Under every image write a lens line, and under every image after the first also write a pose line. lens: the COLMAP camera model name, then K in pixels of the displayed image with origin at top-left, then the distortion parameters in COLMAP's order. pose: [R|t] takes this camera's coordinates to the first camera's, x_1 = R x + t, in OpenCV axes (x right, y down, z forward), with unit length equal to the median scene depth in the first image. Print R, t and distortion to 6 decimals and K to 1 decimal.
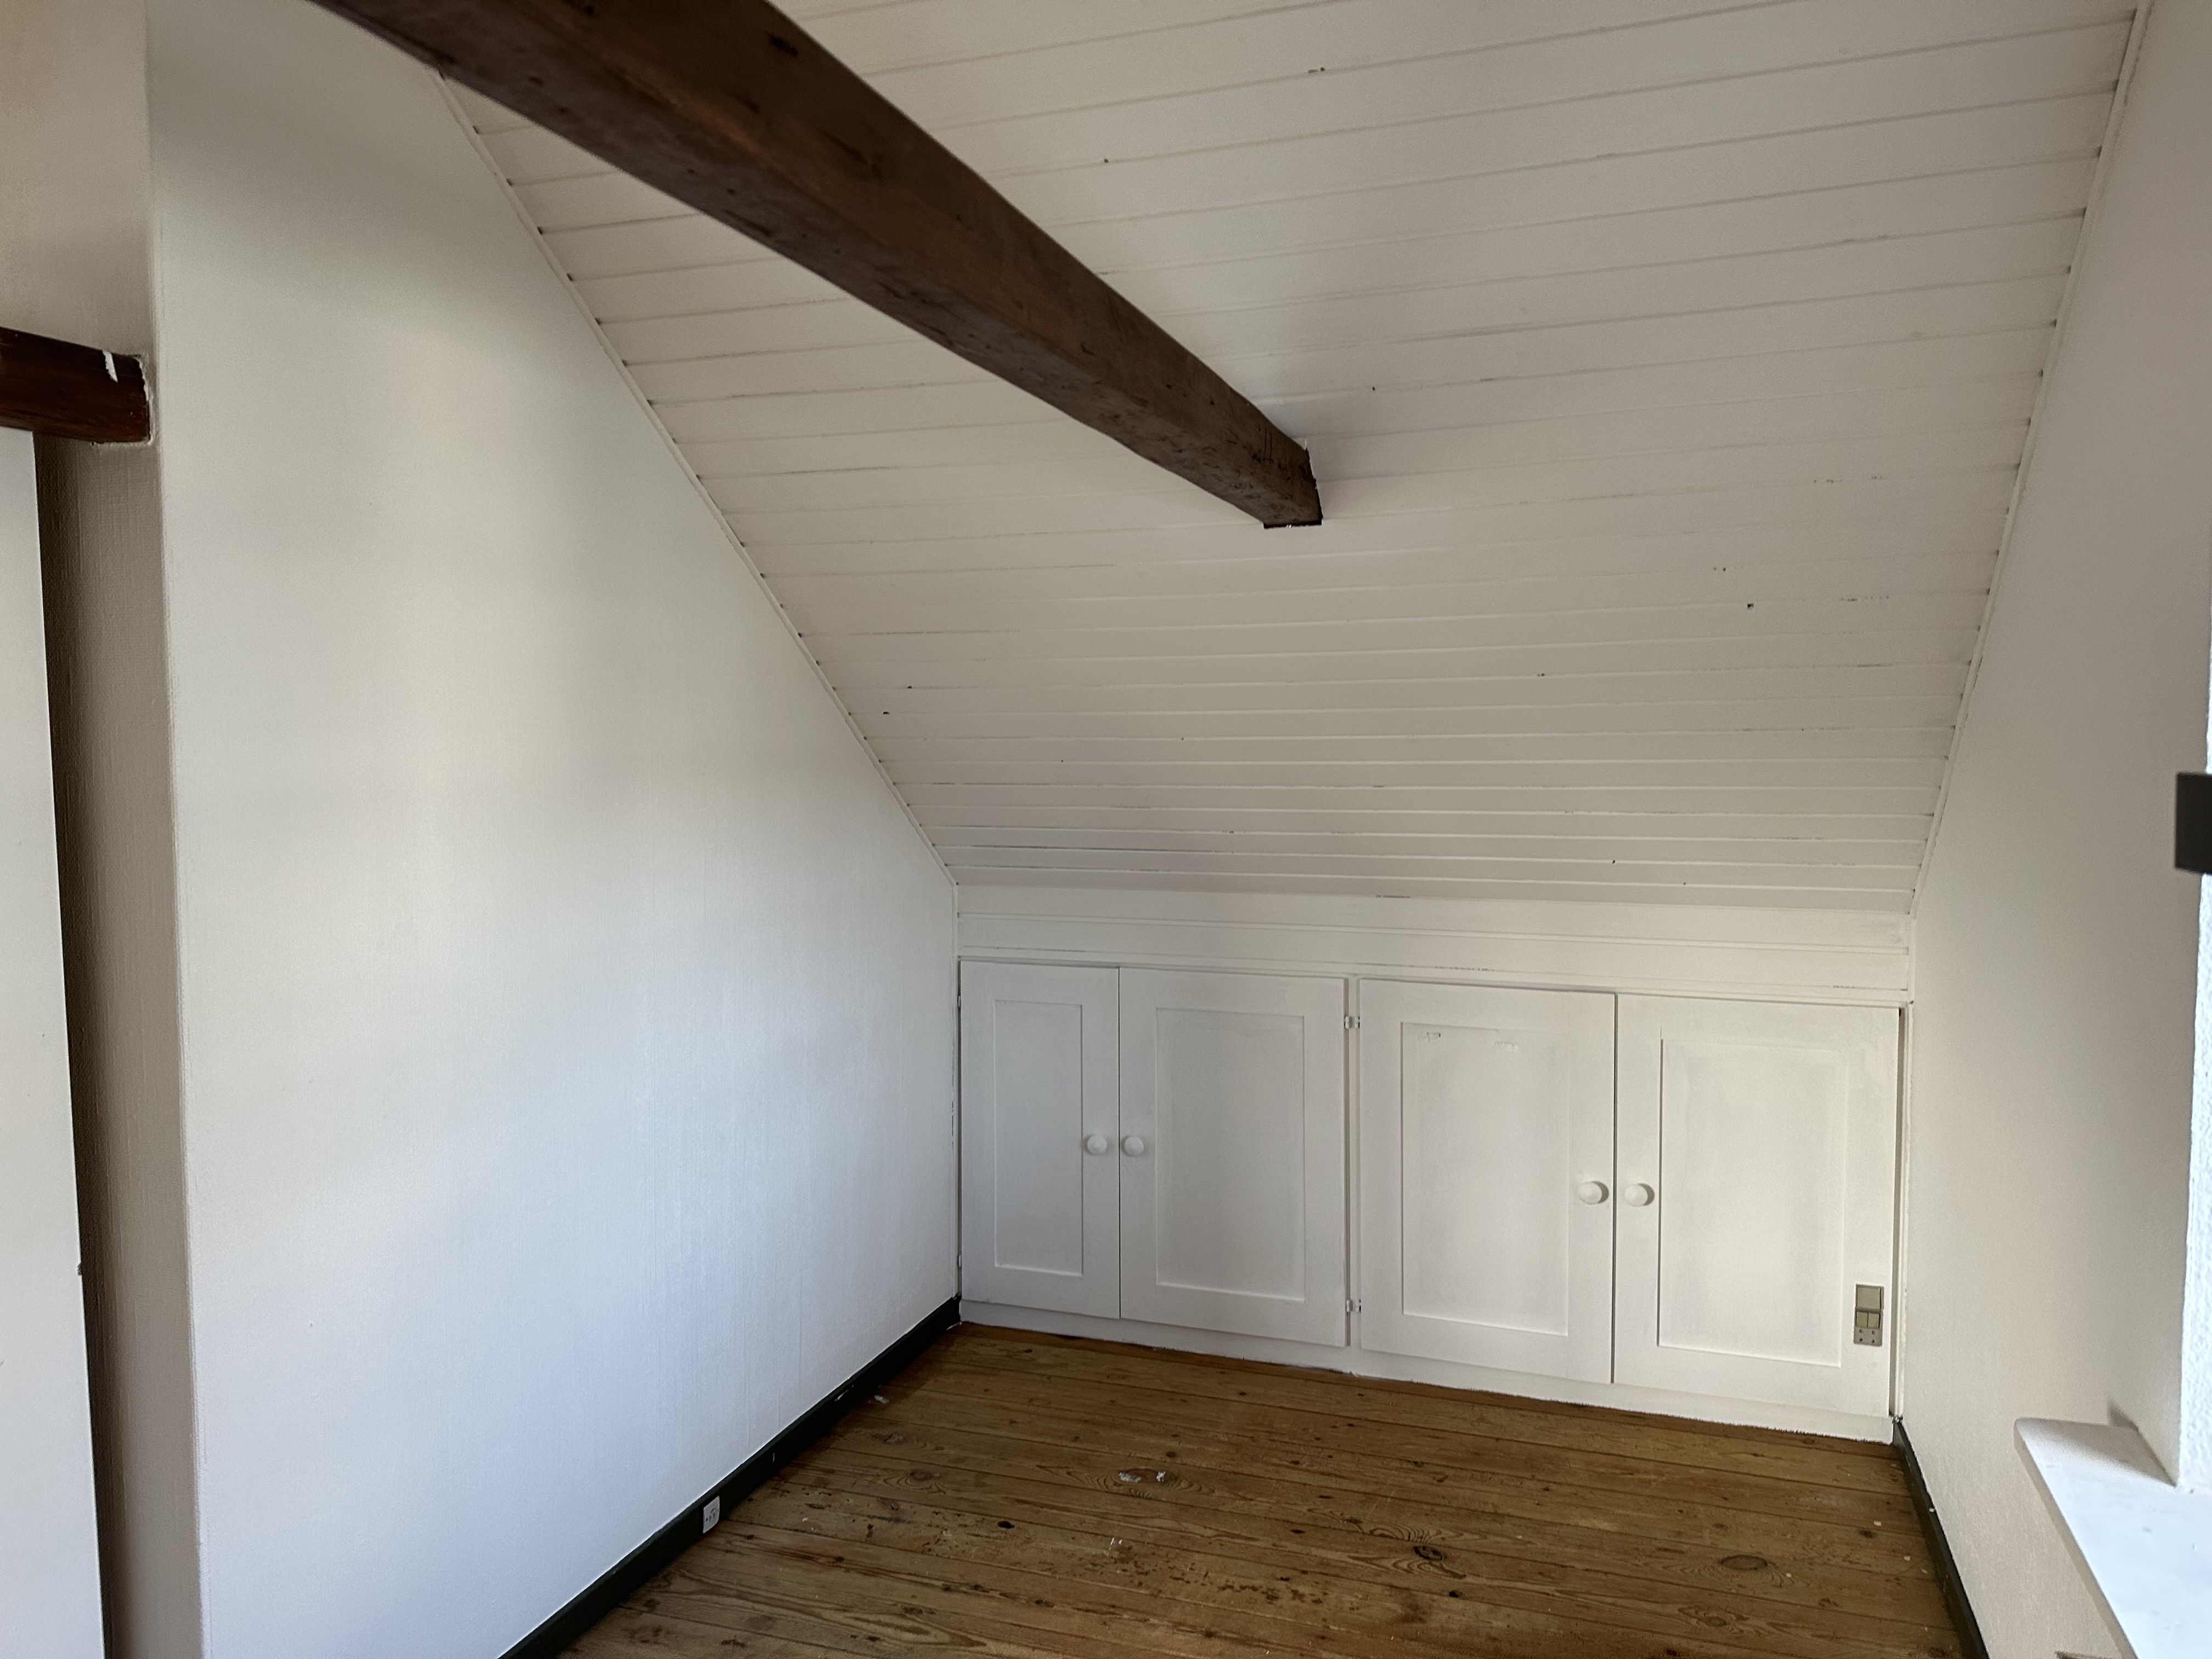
lens RADIAL K [[1563.4, 0, 1099.7], [0, 1563.4, 820.1], [0, 0, 1]] dist [0.000375, -0.007959]
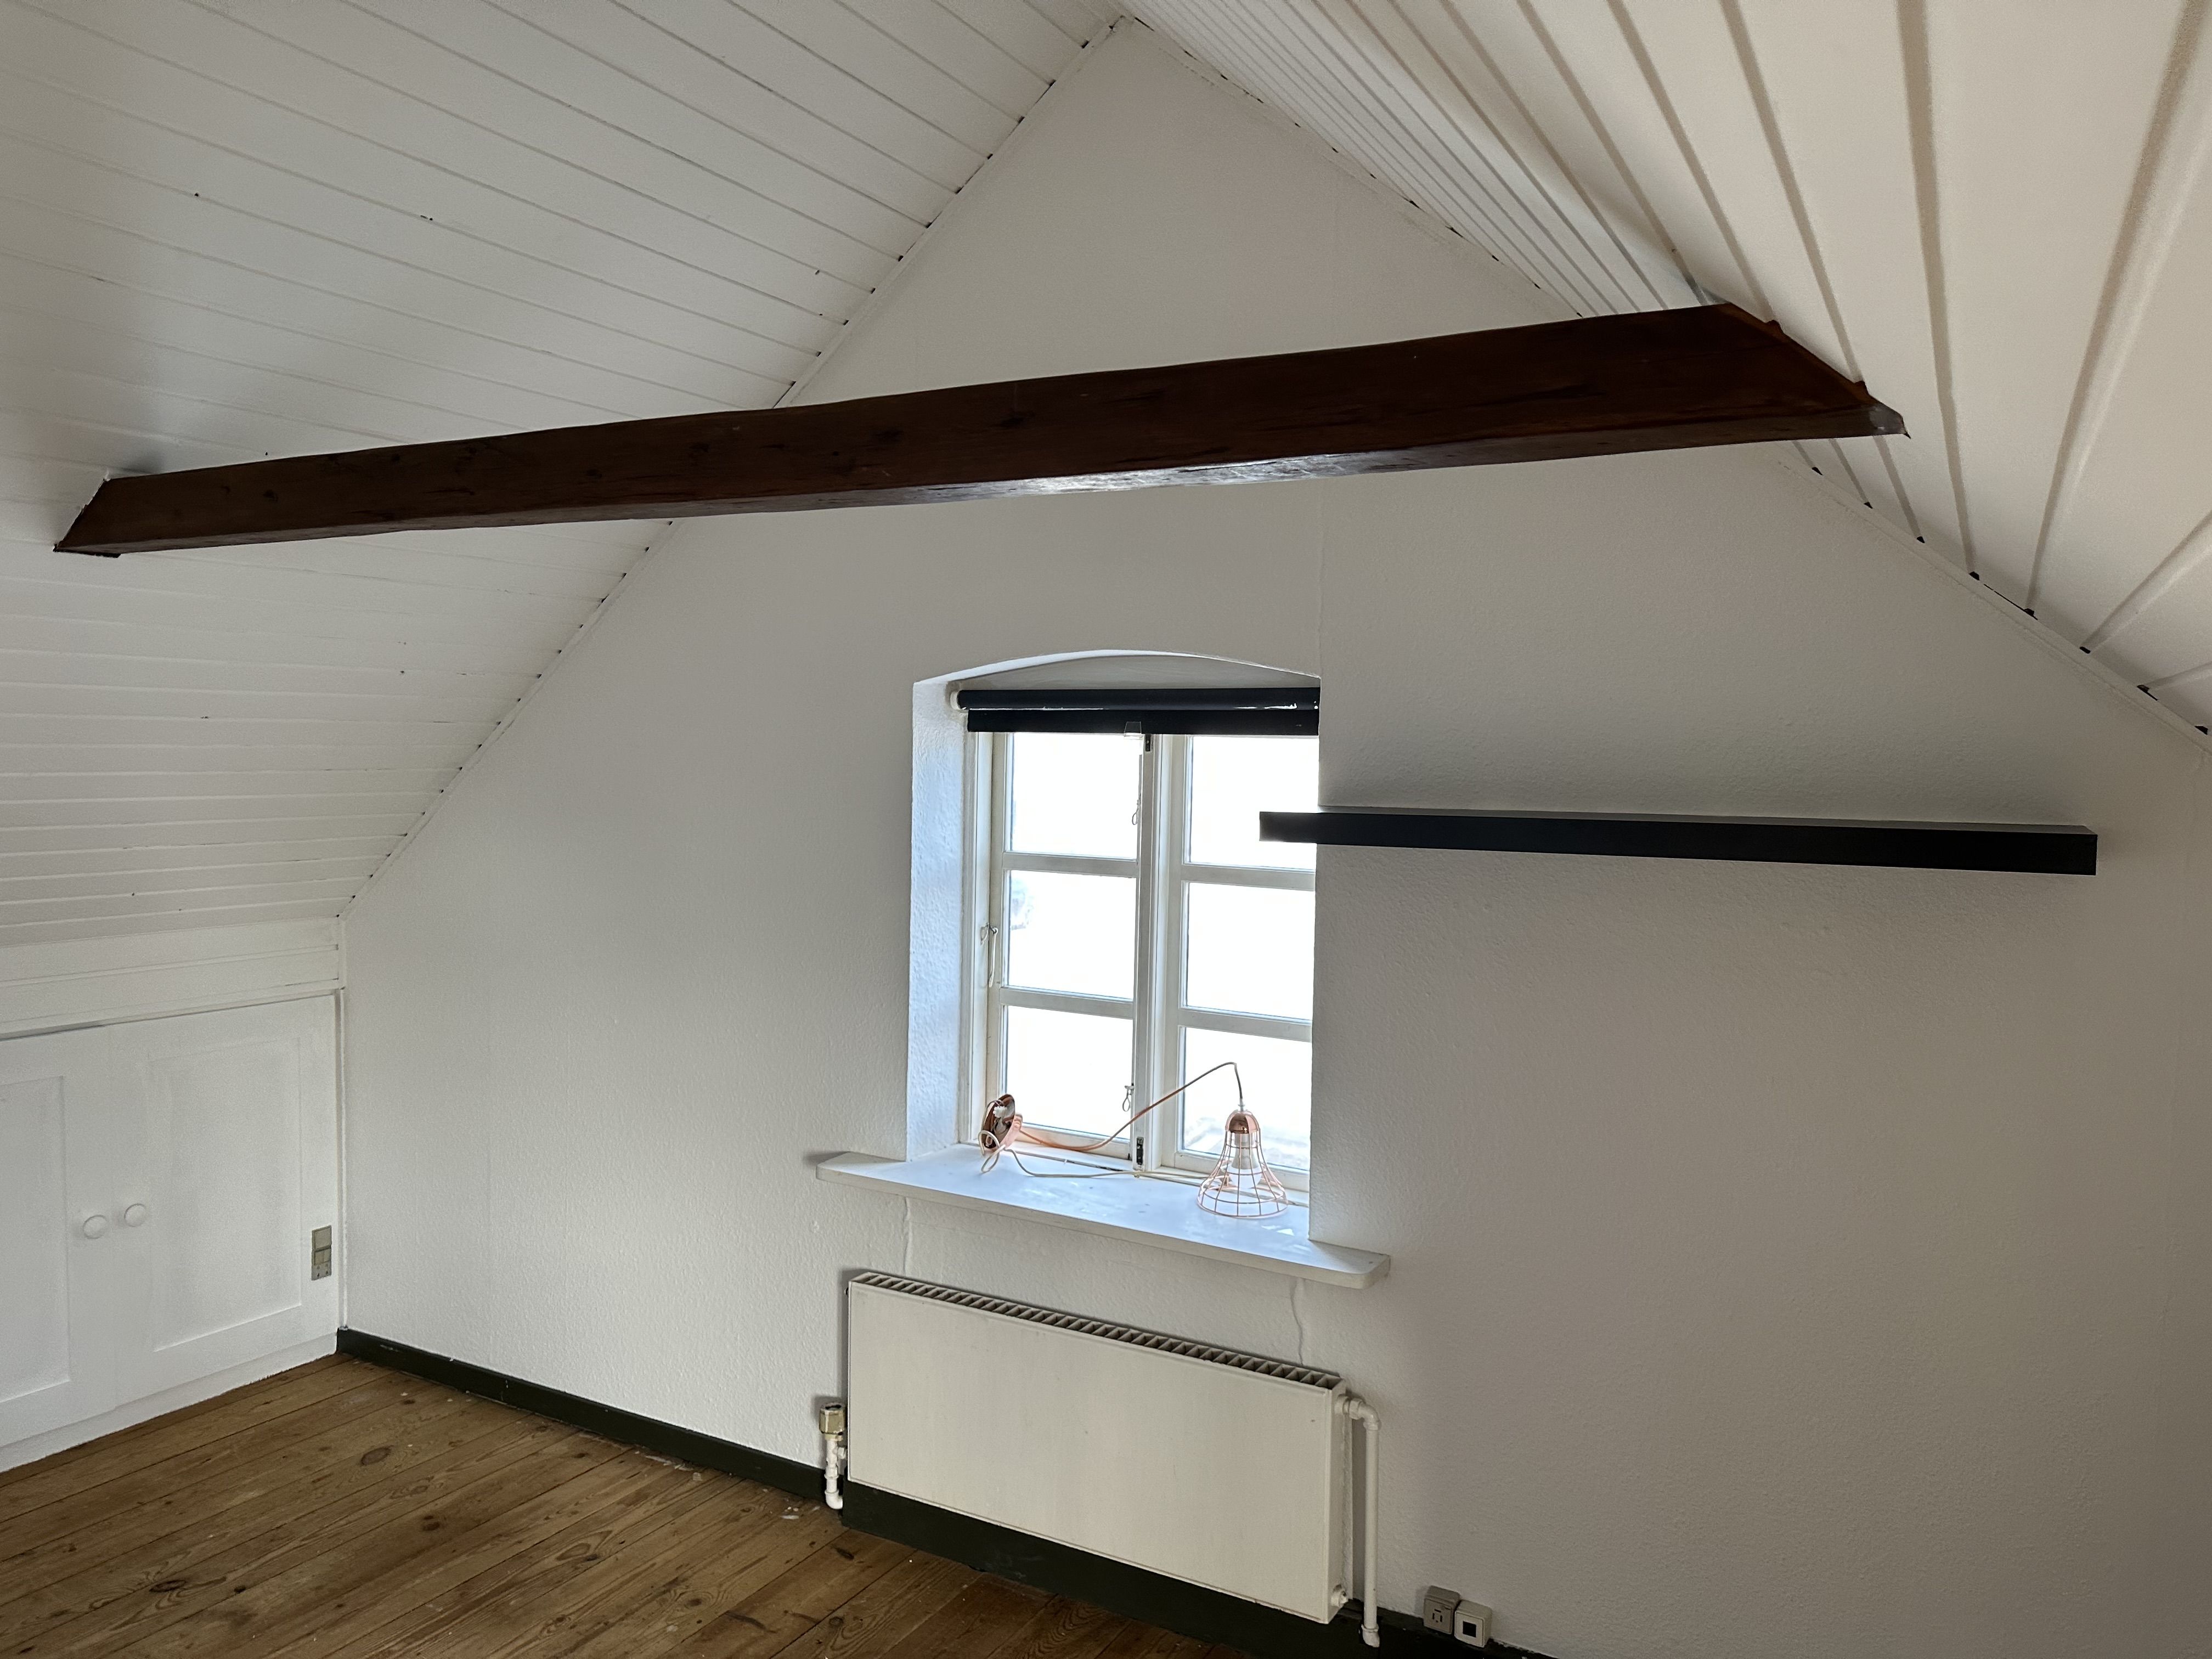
lens RADIAL K [[1563.4, 0, 1100.5], [0, 1563.4, 833.6], [0, 0, 1]] dist [0.000375, -0.007959]
pose [[0.163478, -0.039758, 0.985746, -0.612768], [0.039897, 0.998637, 0.033661, -0.023580], [-0.985740, 0.033826, 0.164841, 0.208016]]
